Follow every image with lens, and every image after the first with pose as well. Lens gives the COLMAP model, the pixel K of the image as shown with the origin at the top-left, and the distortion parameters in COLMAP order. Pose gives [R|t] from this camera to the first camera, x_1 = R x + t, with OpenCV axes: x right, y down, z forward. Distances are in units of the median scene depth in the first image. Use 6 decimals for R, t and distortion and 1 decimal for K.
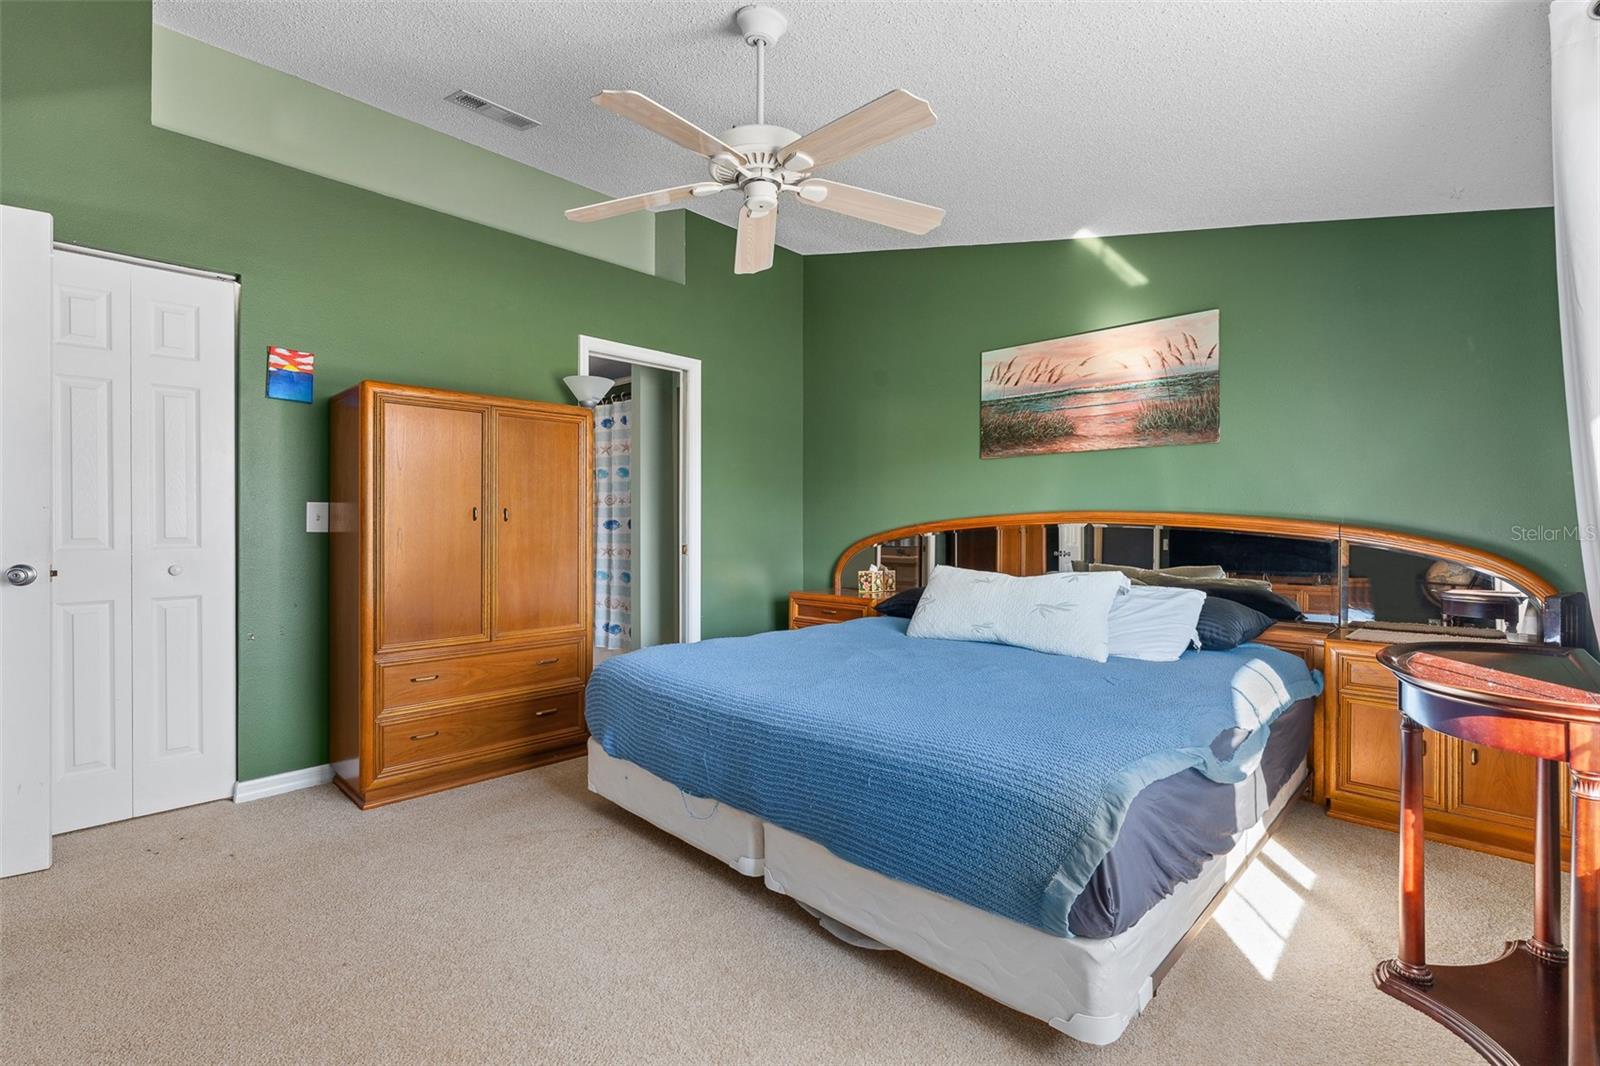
lens RADIAL K [[713.7, 0, 800.5], [0, 713.7, 523.1], [0, 0, 1]] dist [-0.001034, 0.000928]
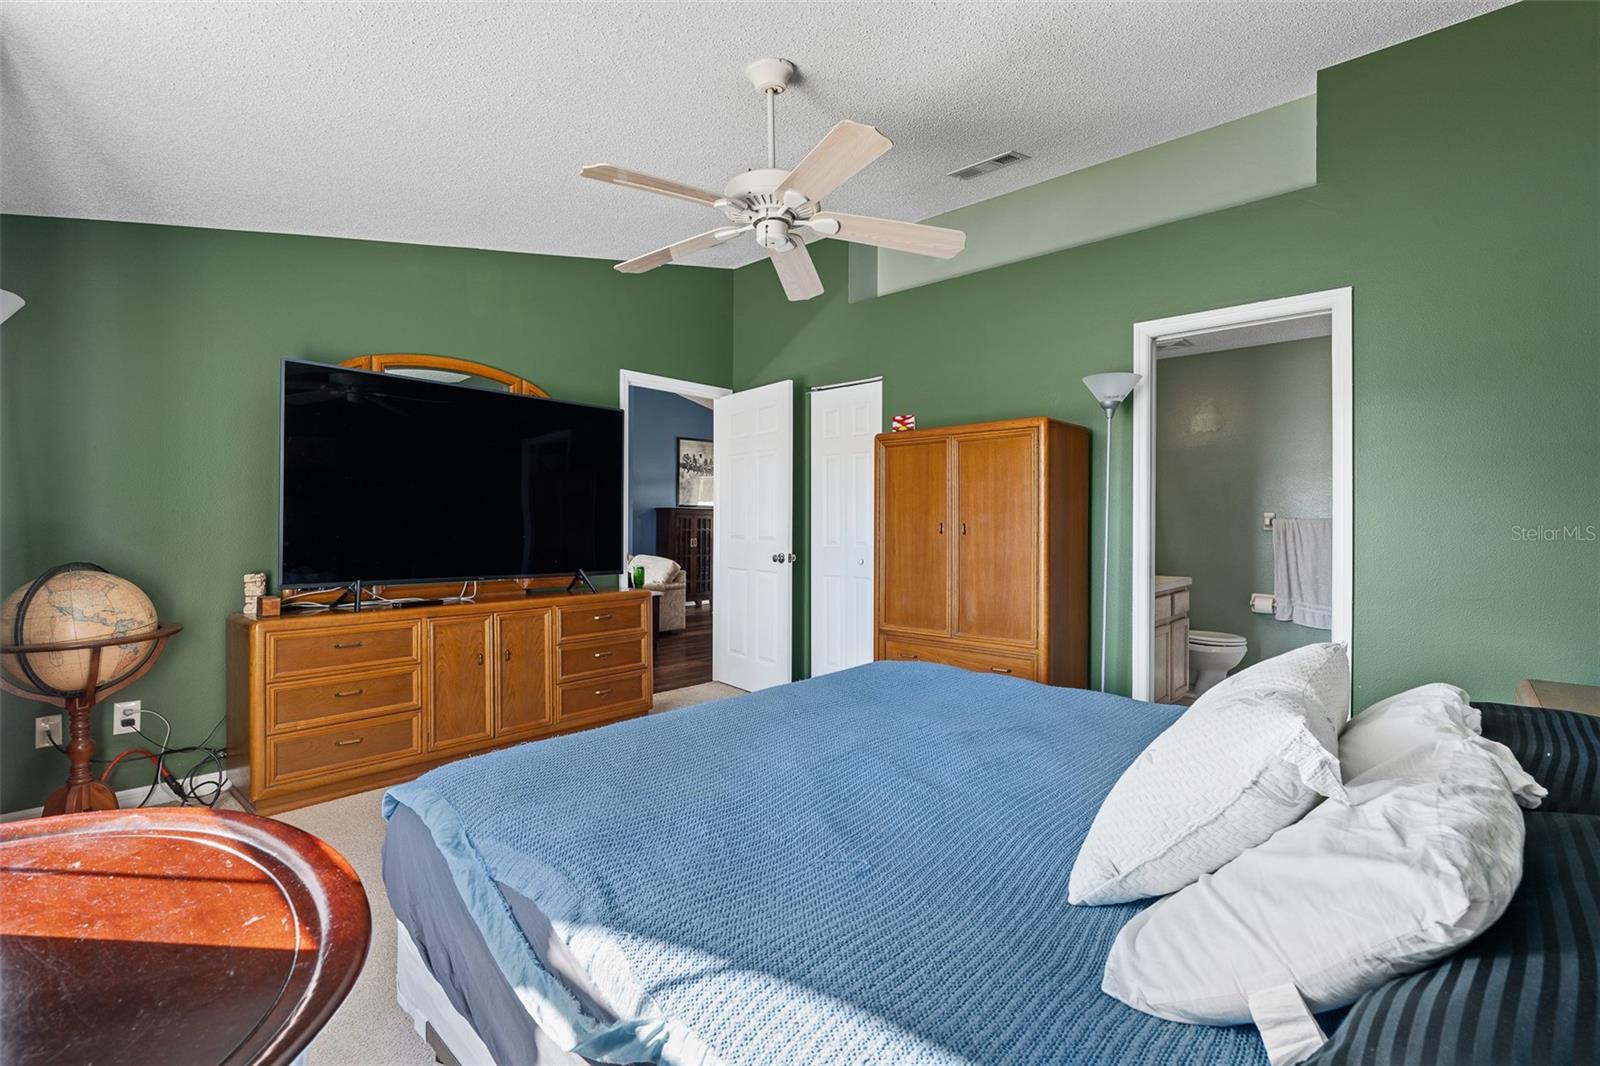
lens RADIAL K [[713.7, 0, 800.5], [0, 713.7, 523.1], [0, 0, 1]] dist [-0.001034, 0.000928]
pose [[0.031871, -0.002085, -0.999490, 0.740416], [-0.006398, 0.999977, -0.002290, -0.017706], [0.999472, 0.006468, 0.031857, 0.745091]]
